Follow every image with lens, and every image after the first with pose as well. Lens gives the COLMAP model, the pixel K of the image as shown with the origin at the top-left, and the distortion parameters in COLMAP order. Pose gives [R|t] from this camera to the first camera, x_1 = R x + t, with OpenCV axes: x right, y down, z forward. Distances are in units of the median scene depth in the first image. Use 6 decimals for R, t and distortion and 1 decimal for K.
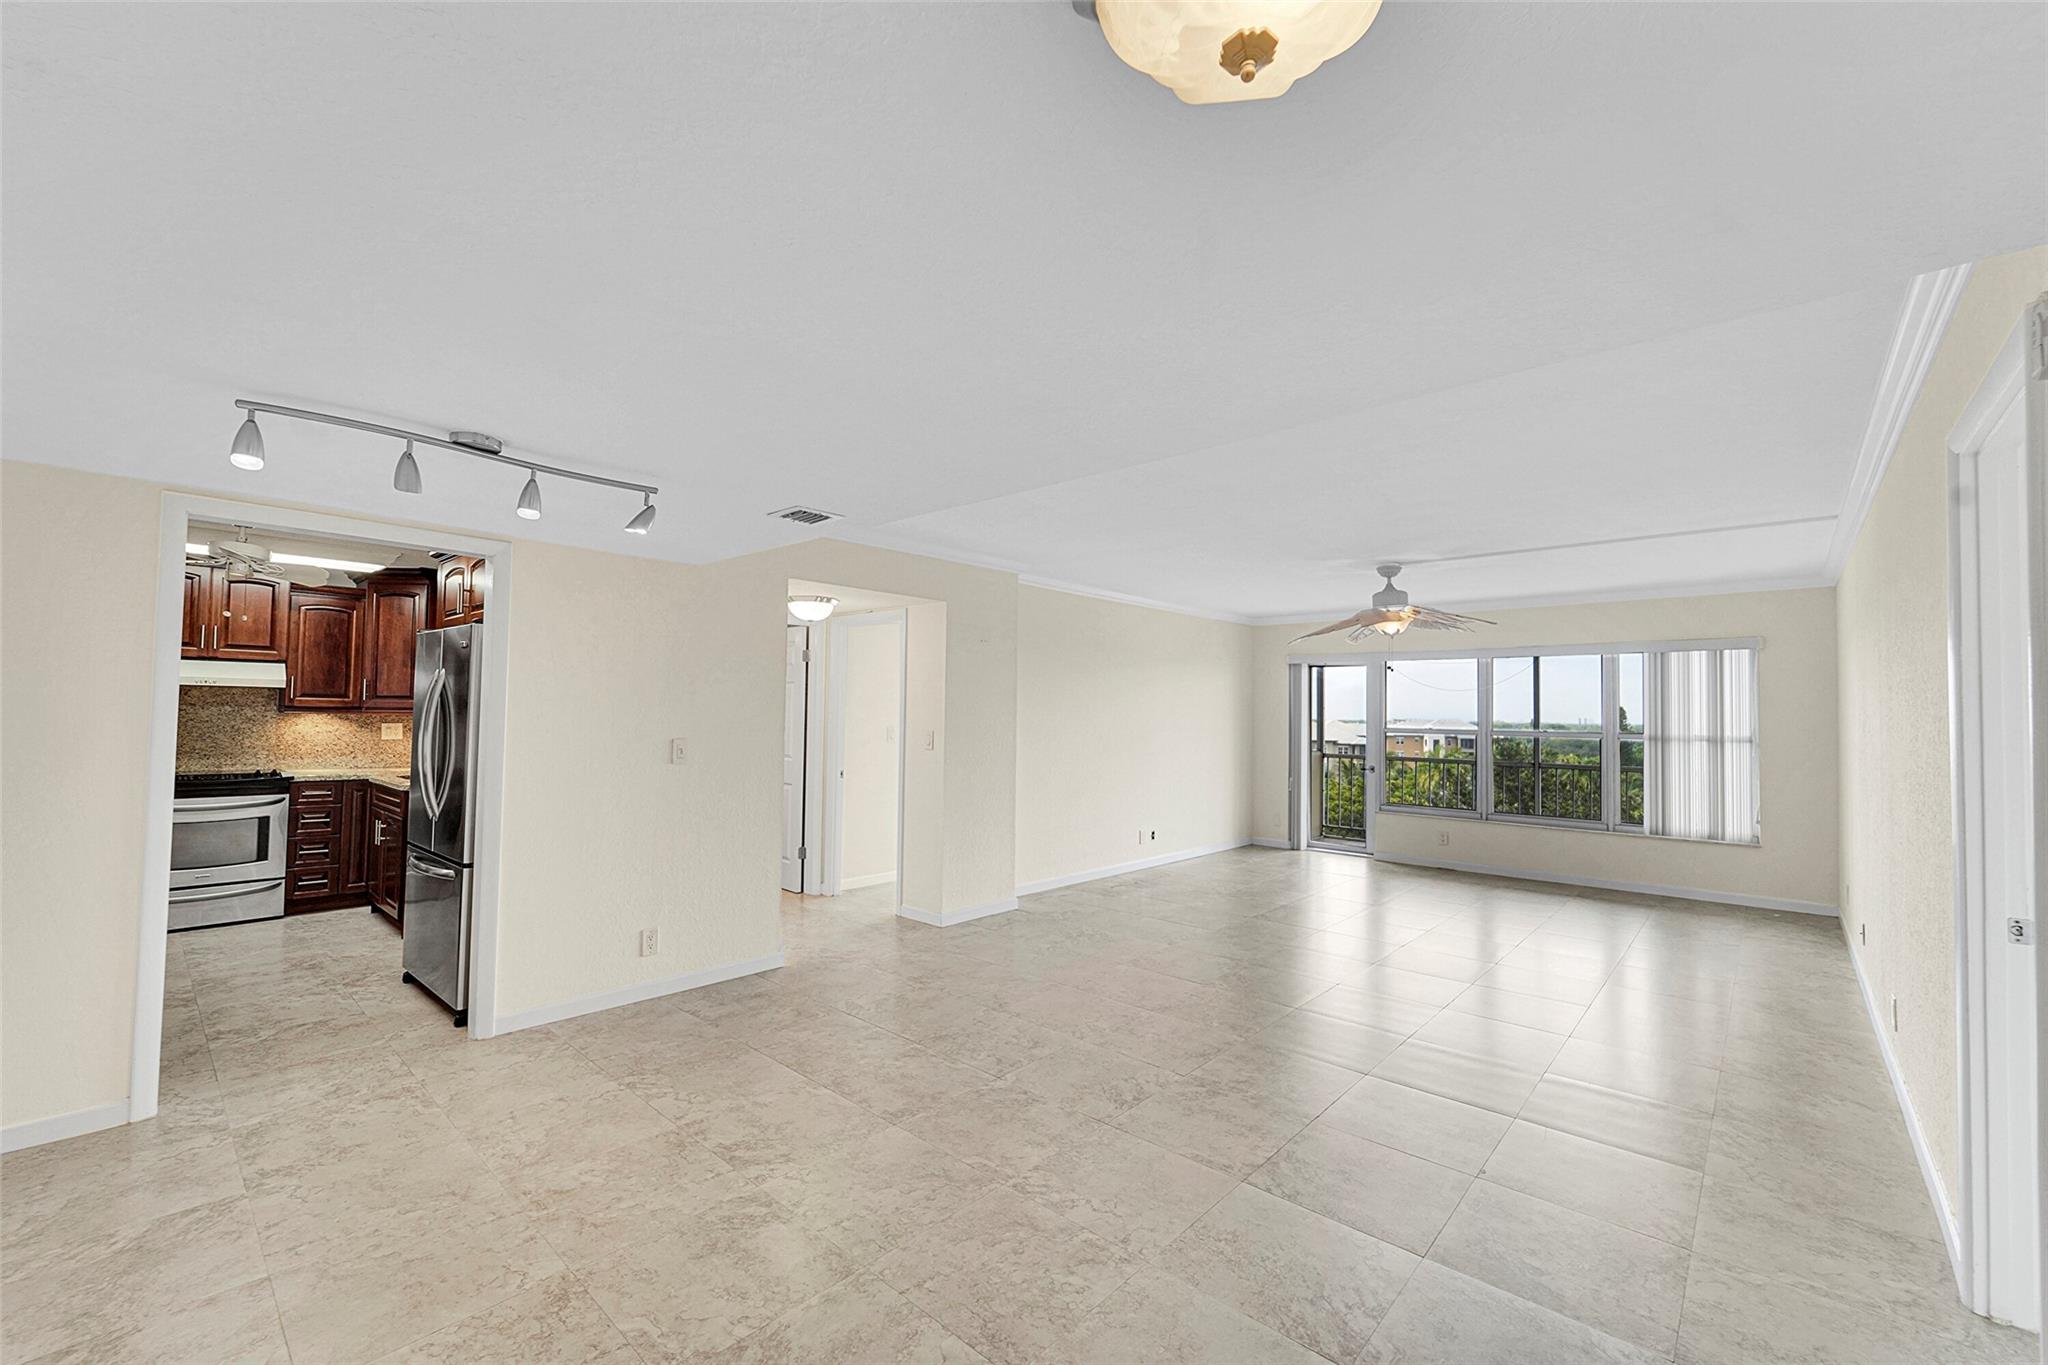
lens RADIAL K [[822.6, 0, 1019.8], [0, 822.6, 688.5], [0, 0, 1]] dist [0.001064, -0.000145]
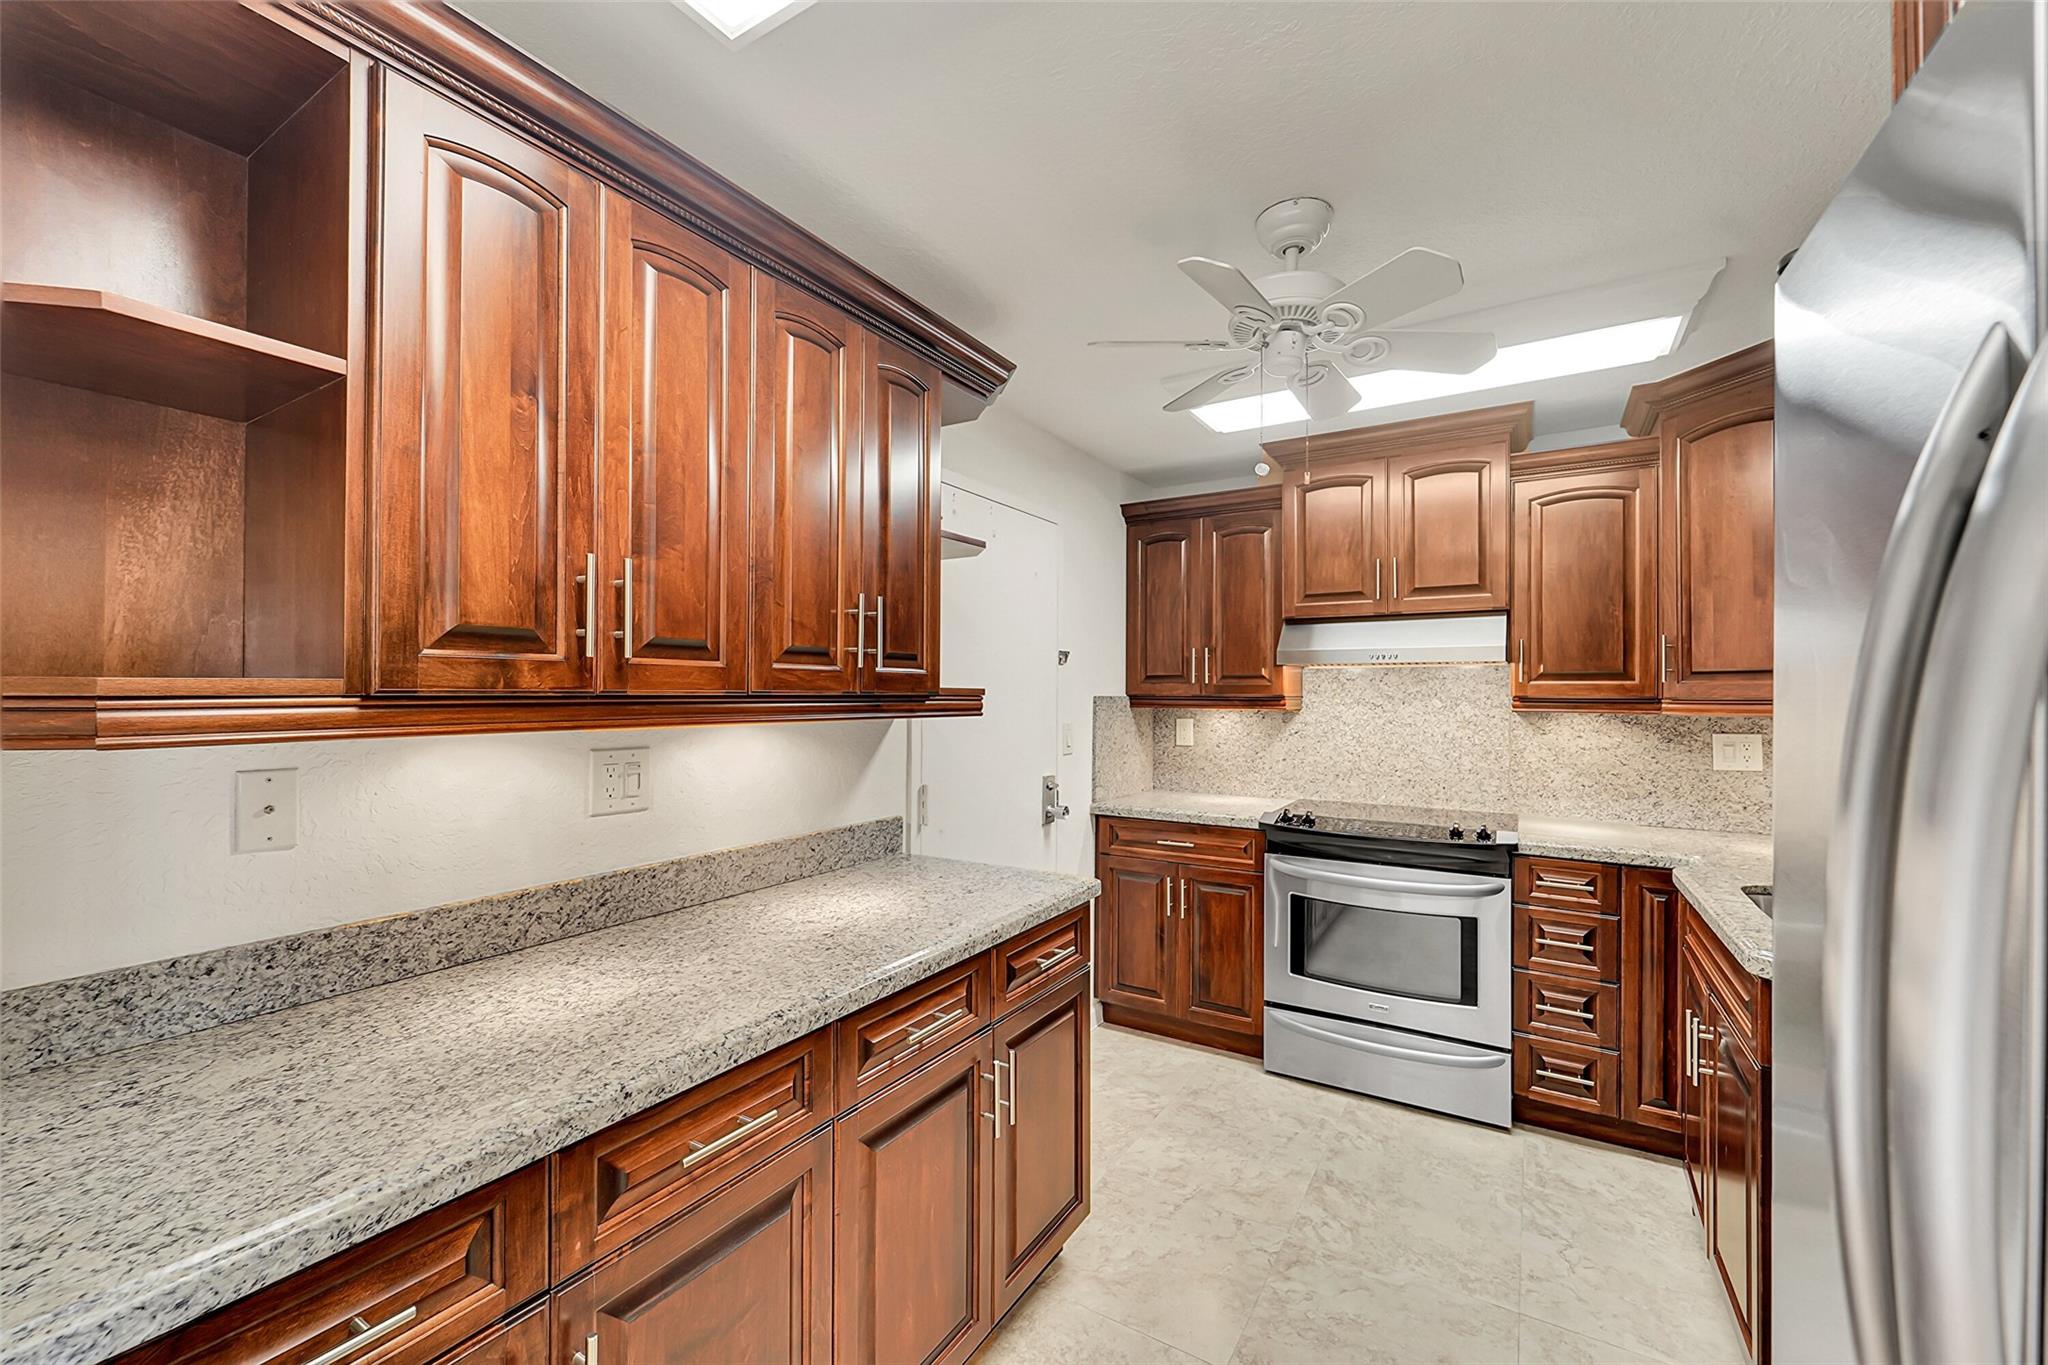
lens RADIAL K [[822.6, 0, 1019.8], [0, 822.6, 688.5], [0, 0, 1]] dist [0.001064, -0.000145]
pose [[0.180618, -0.020100, -0.983348, -0.416049], [0.031836, 0.999387, -0.014580, 0.012139], [0.983038, -0.028672, 0.181148, 0.568876]]
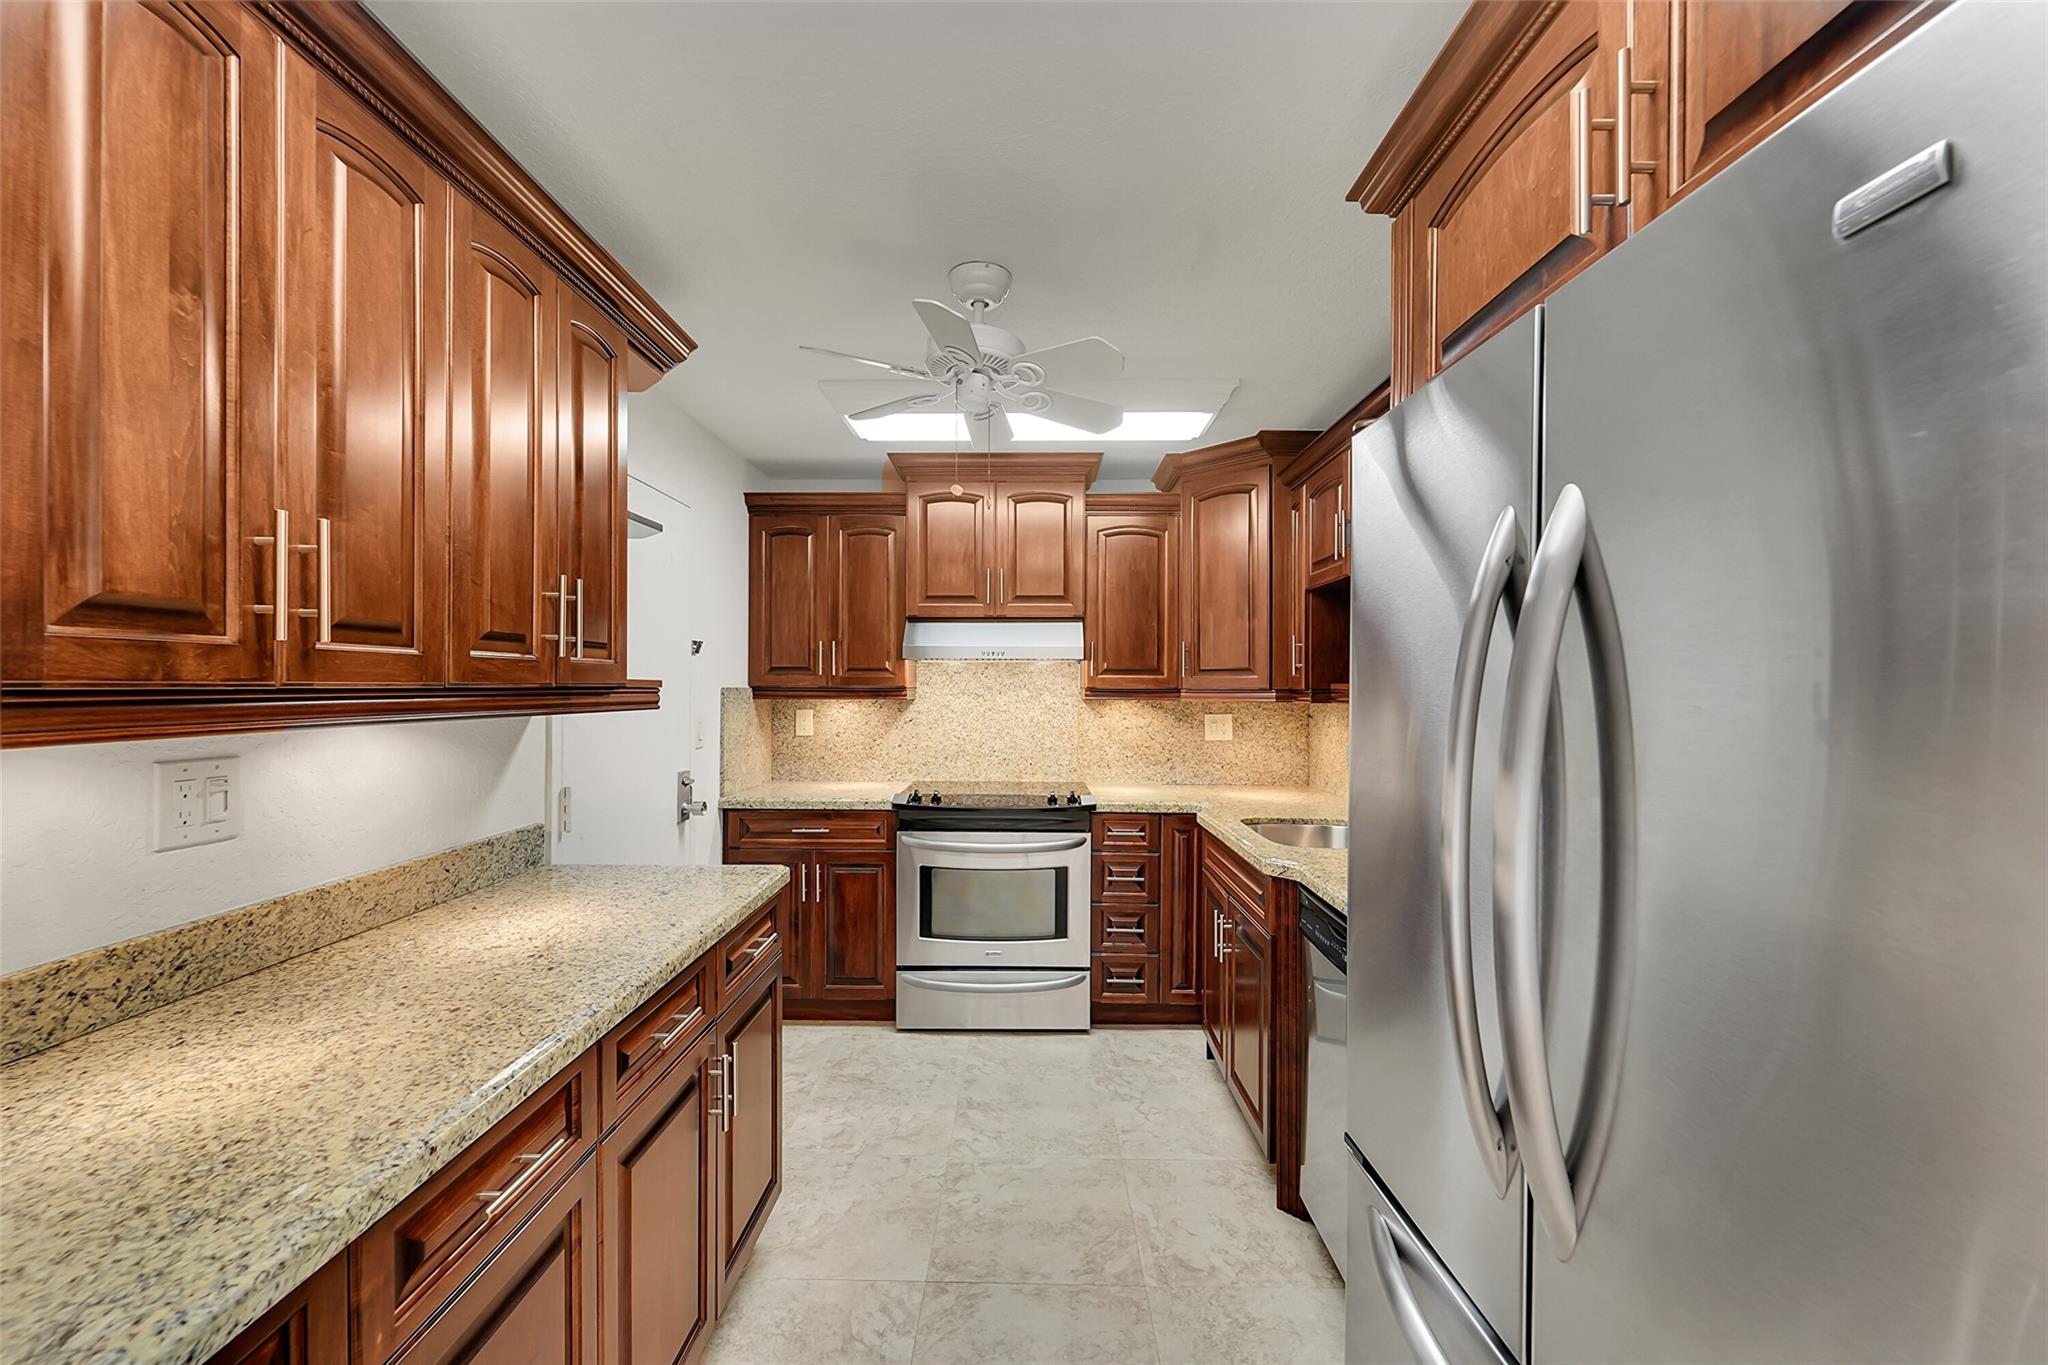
lens RADIAL K [[824.8, 0, 1019.8], [0, 824.8, 689.6], [0, 0, 1]] dist [-0.000348, -0.000374]
pose [[0.662145, -0.009078, -0.749321, -0.418315], [0.031364, 0.999386, 0.015607, 0.009689], [0.748720, -0.033836, 0.662023, 0.504610]]
